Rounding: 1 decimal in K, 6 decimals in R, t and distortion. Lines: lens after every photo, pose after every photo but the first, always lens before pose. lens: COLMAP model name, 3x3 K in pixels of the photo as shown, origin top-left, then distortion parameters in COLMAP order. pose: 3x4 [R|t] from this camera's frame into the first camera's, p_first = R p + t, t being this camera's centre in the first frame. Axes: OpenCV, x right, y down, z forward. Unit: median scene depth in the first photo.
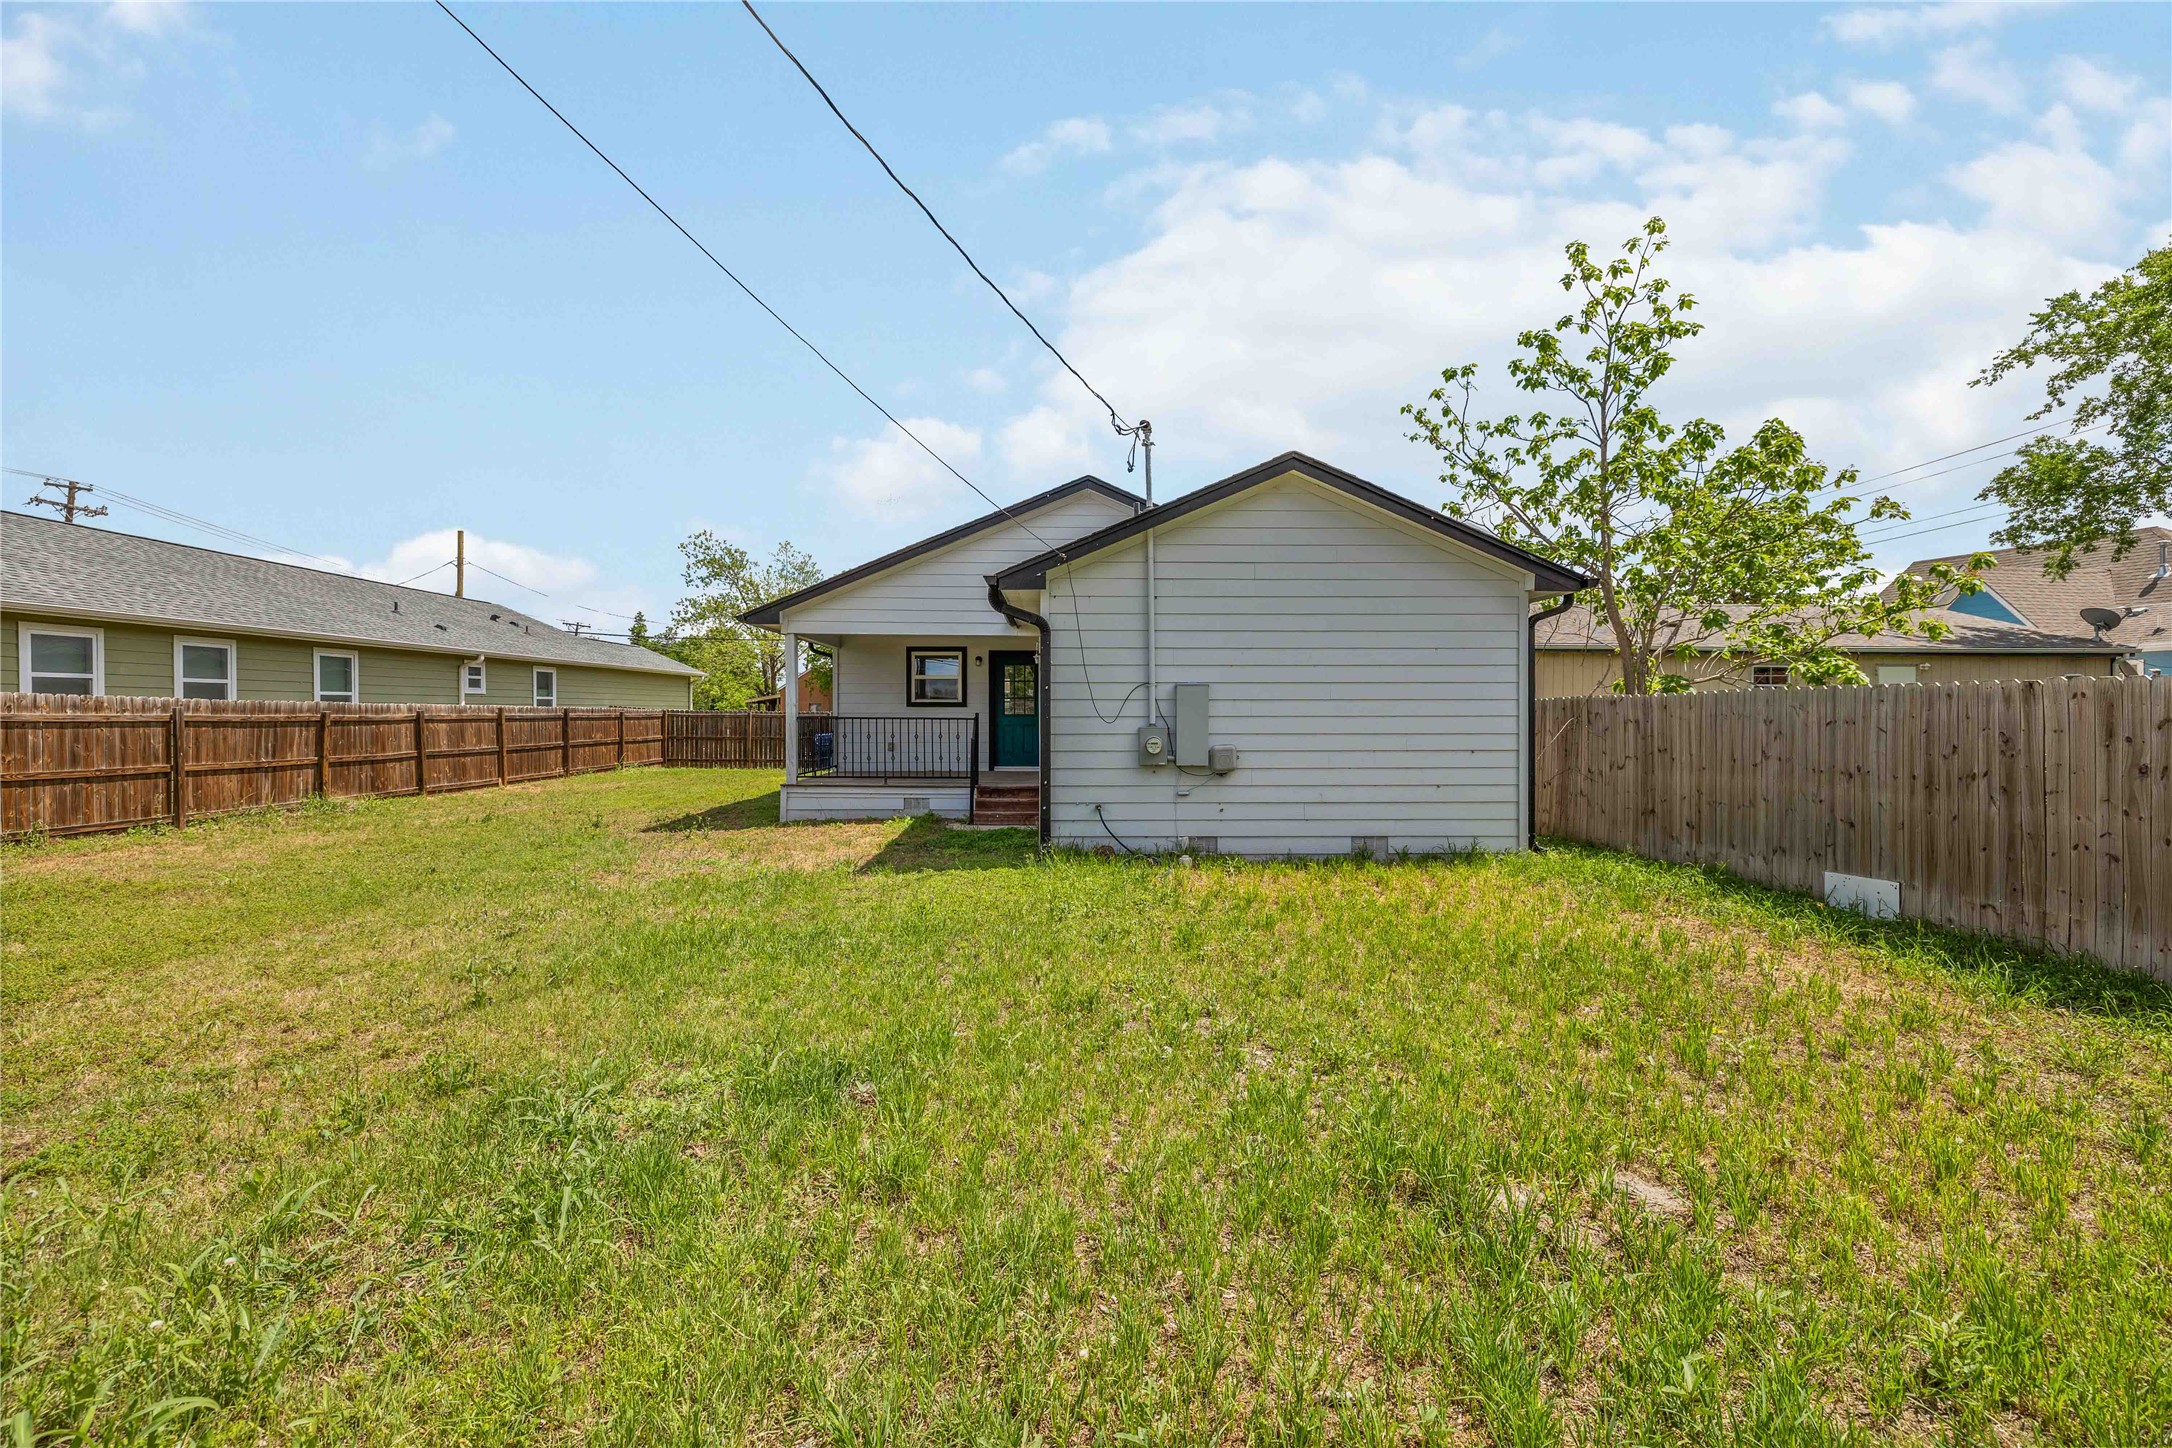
lens RADIAL K [[934.3, 0, 1082.2], [0, 934.3, 715.6], [0, 0, 1]] dist [0.000737, 0.000522]
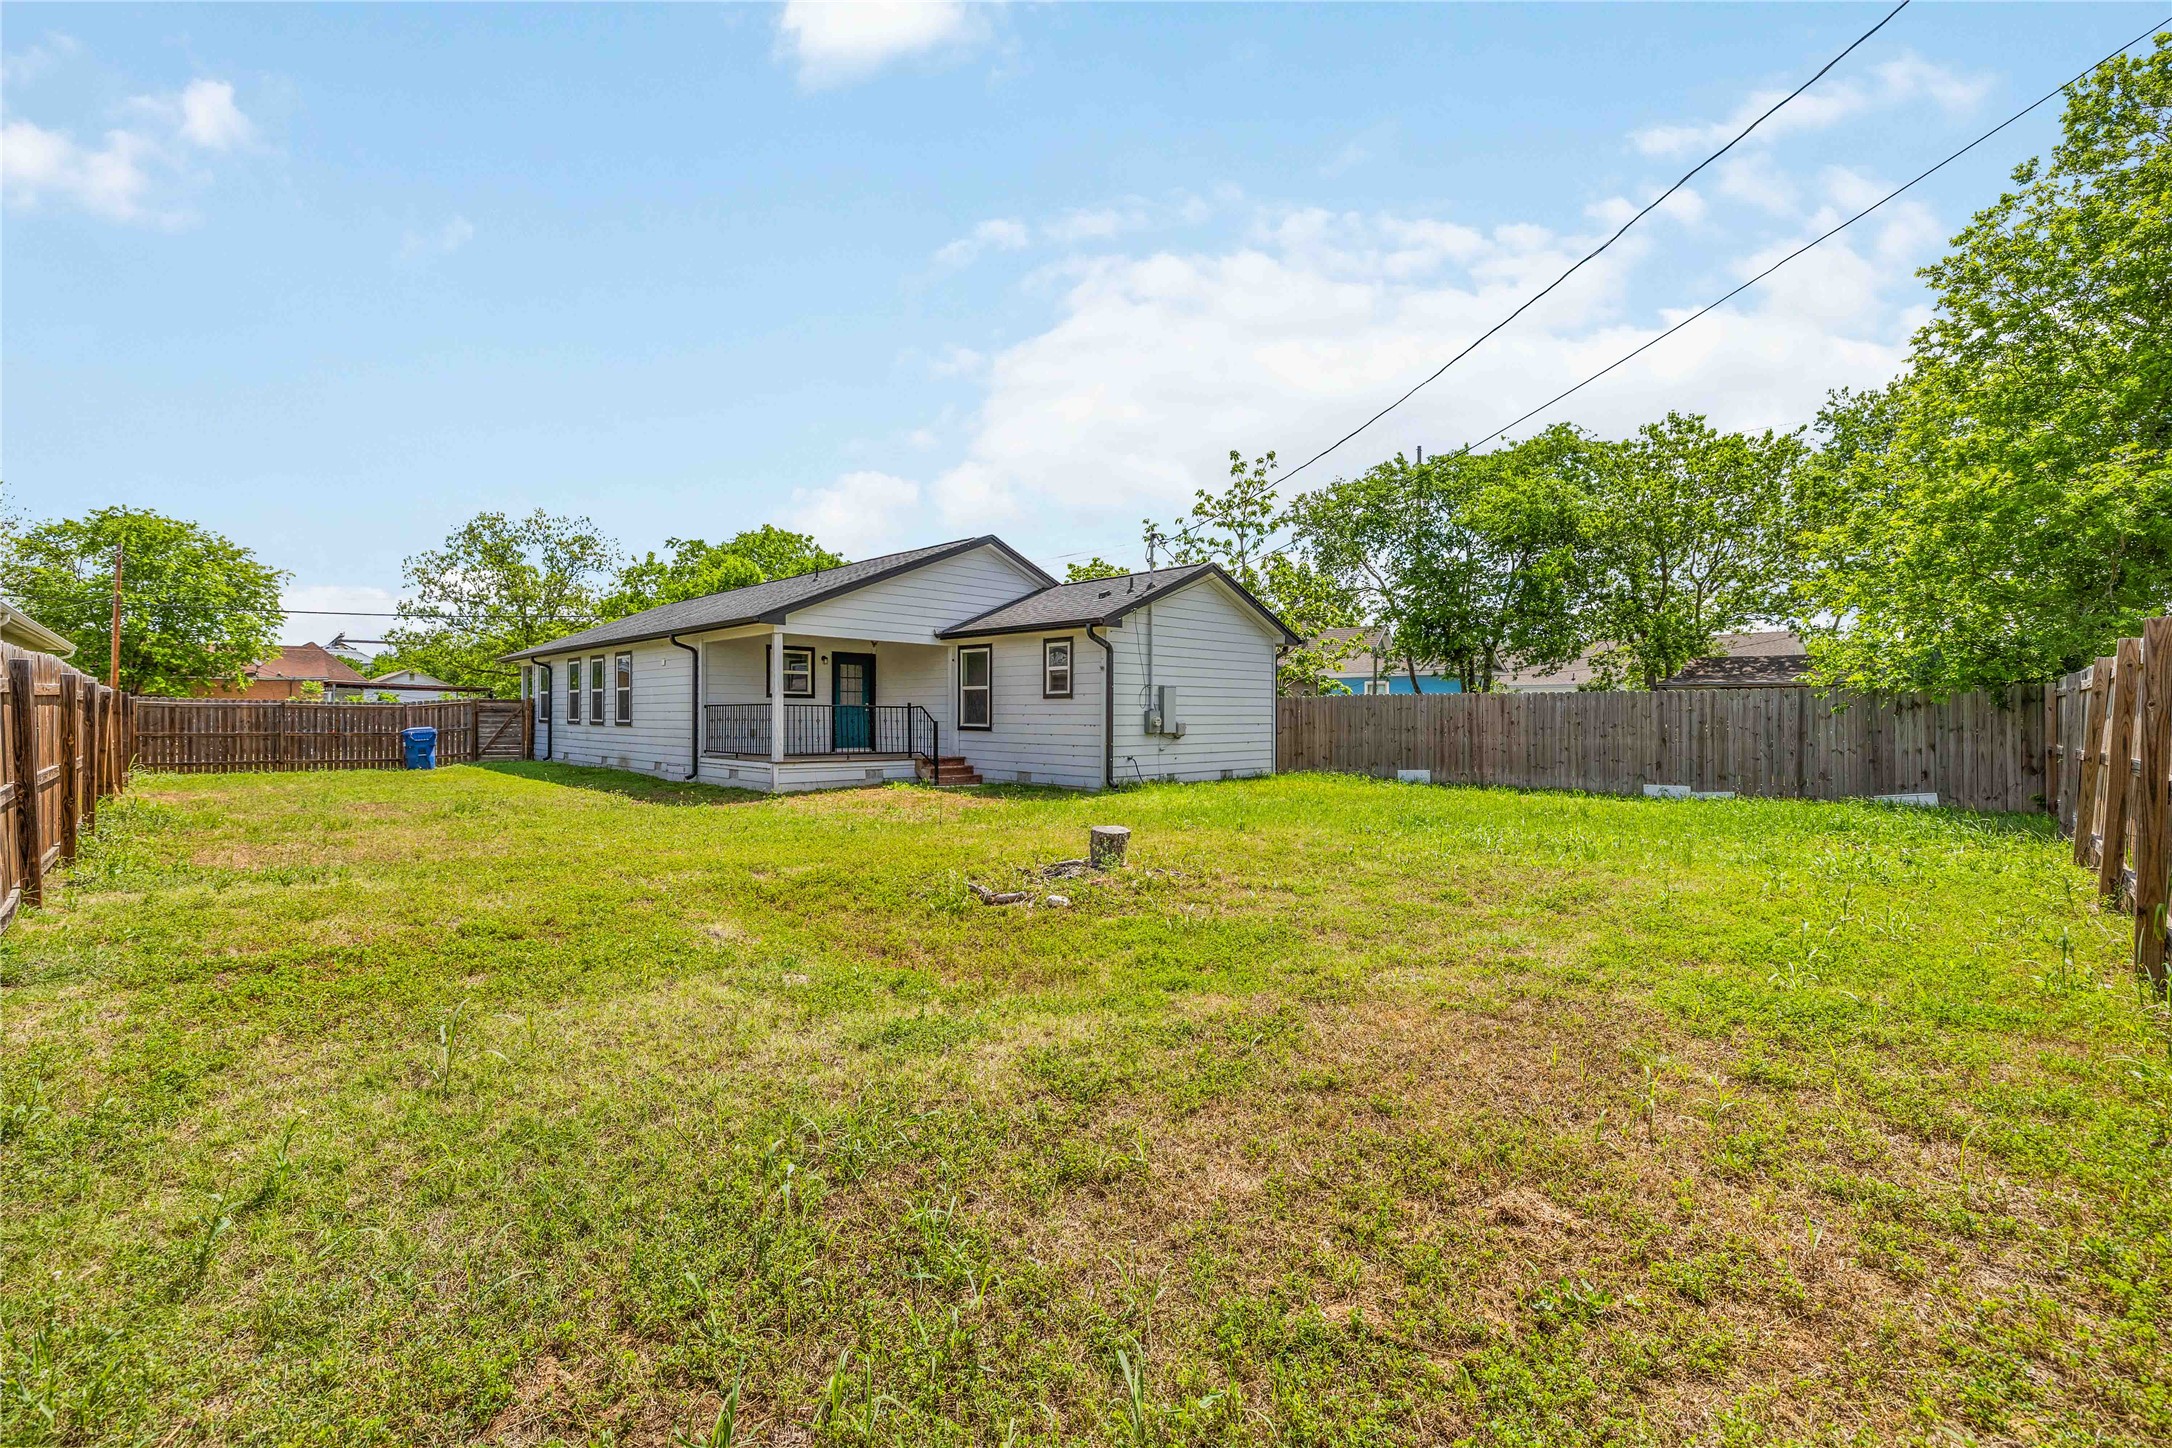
lens RADIAL K [[934.3, 0, 1091.6], [0, 934.3, 722.3], [0, 0, 1]] dist [0.000737, 0.000522]
pose [[0.714144, -0.002986, 0.699993, -1.201186], [-0.001395, 0.999983, 0.005689, 0.023589], [-0.699998, -0.005039, 0.714127, -0.149758]]
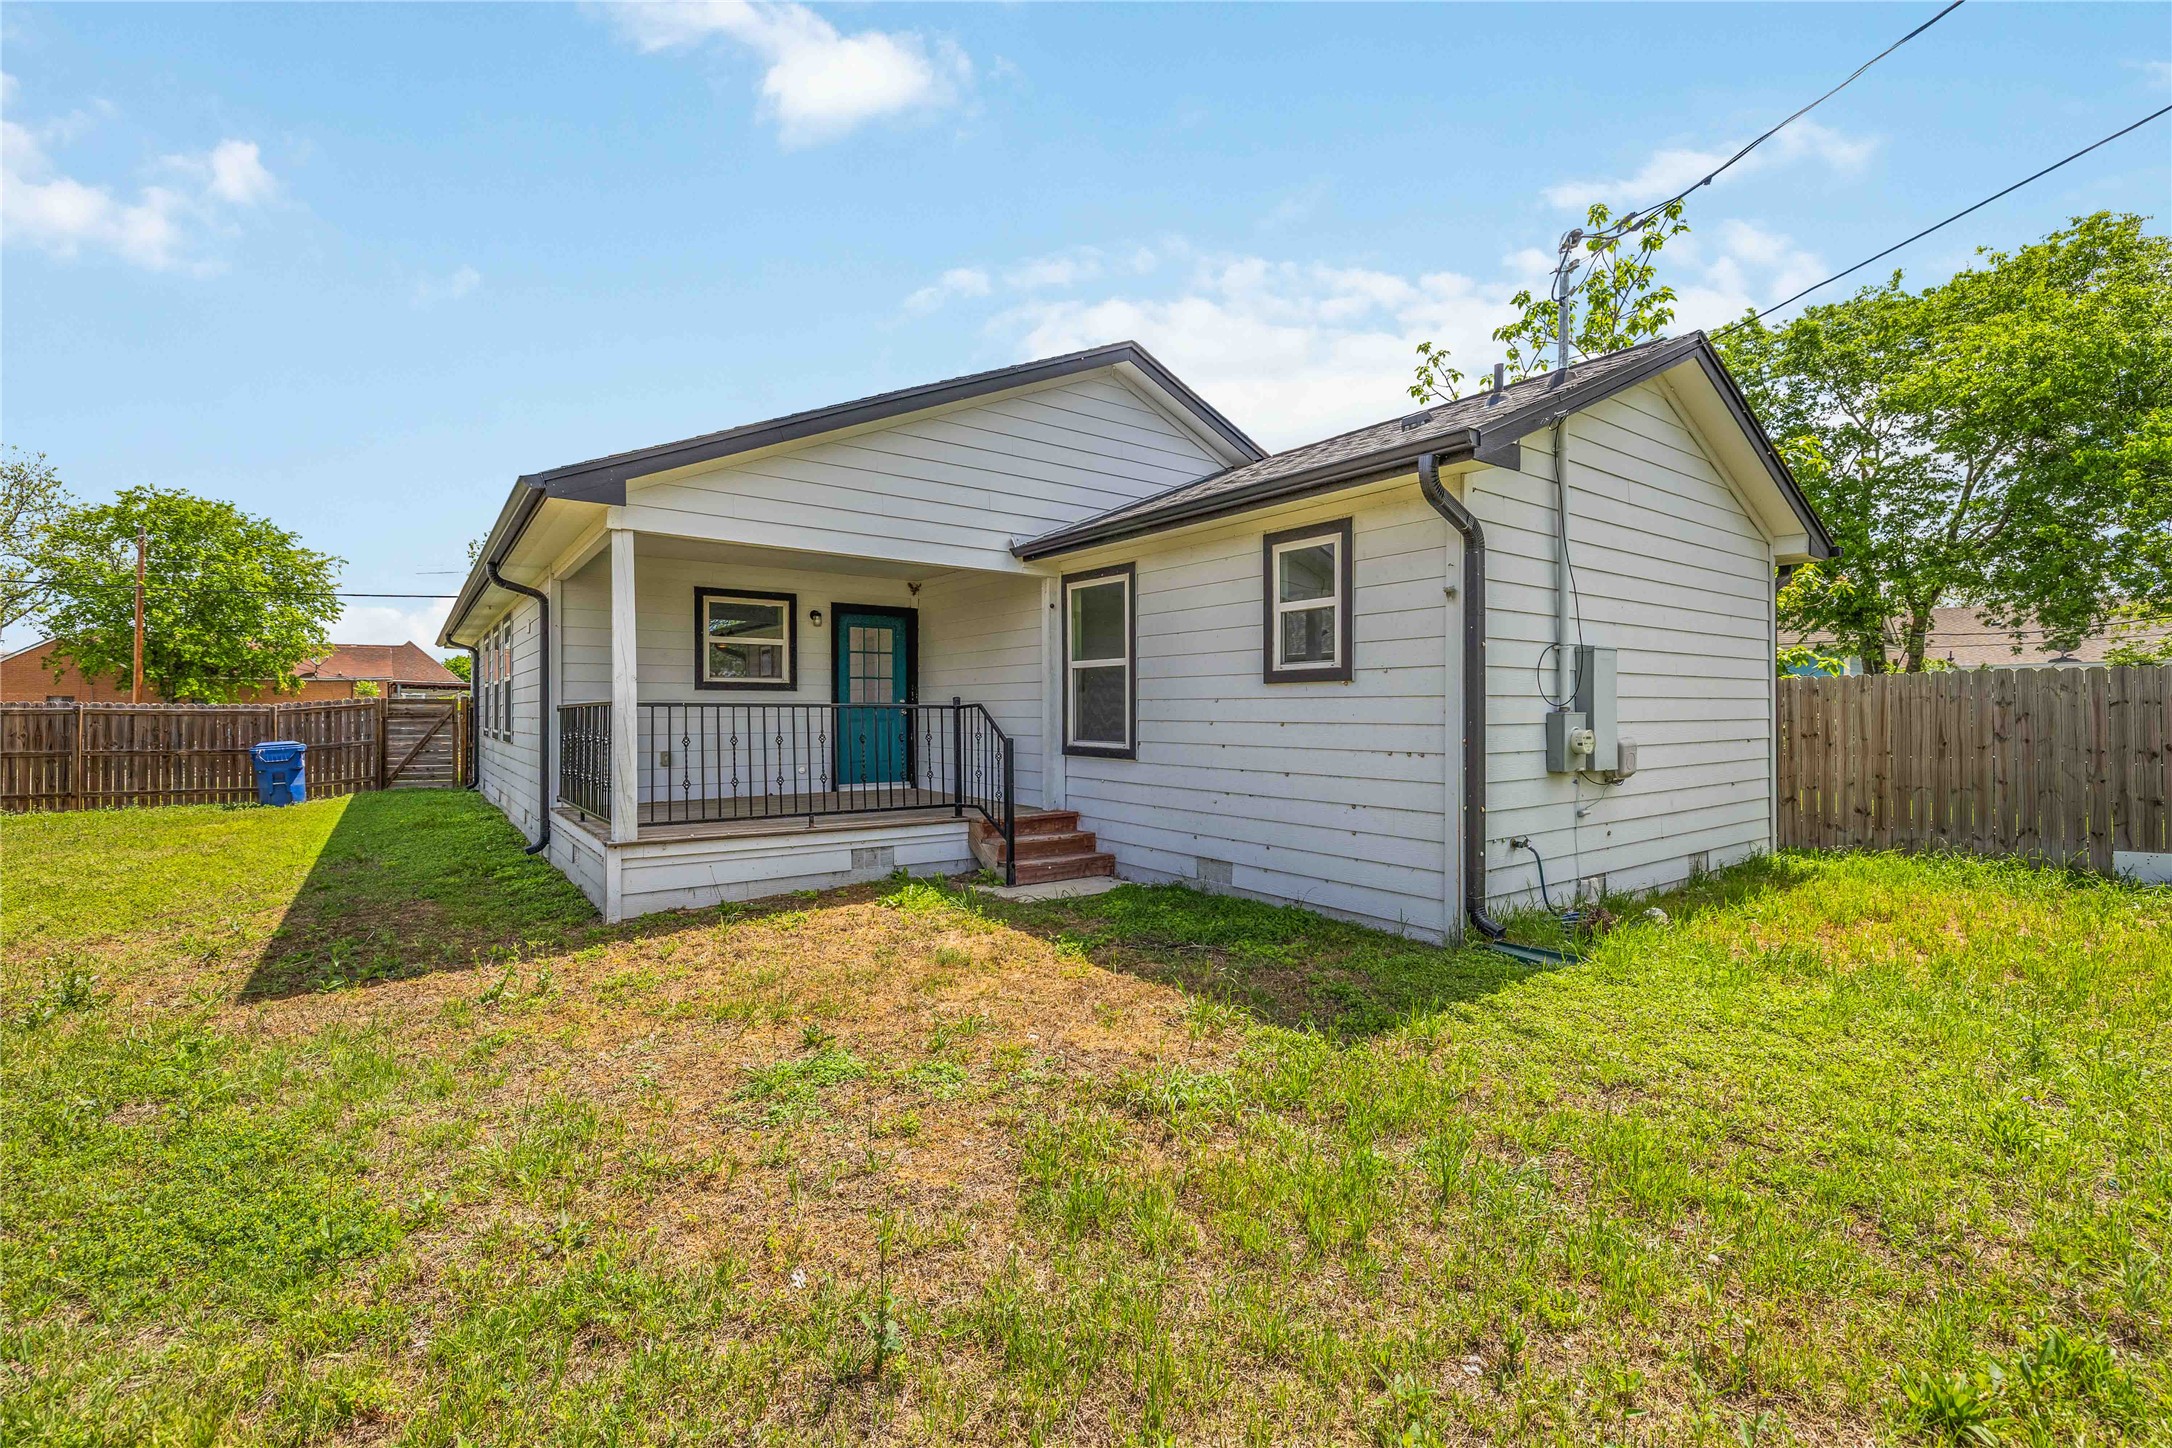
lens RADIAL K [[934.3, 0, 1076.3], [0, 934.3, 716.3], [0, 0, 1]] dist [0.000737, 0.000522]
pose [[0.814925, -0.004250, 0.579551, -0.568770], [0.004266, 0.999990, 0.001335, 0.012833], [-0.579551, 0.001384, 0.814935, 0.666407]]
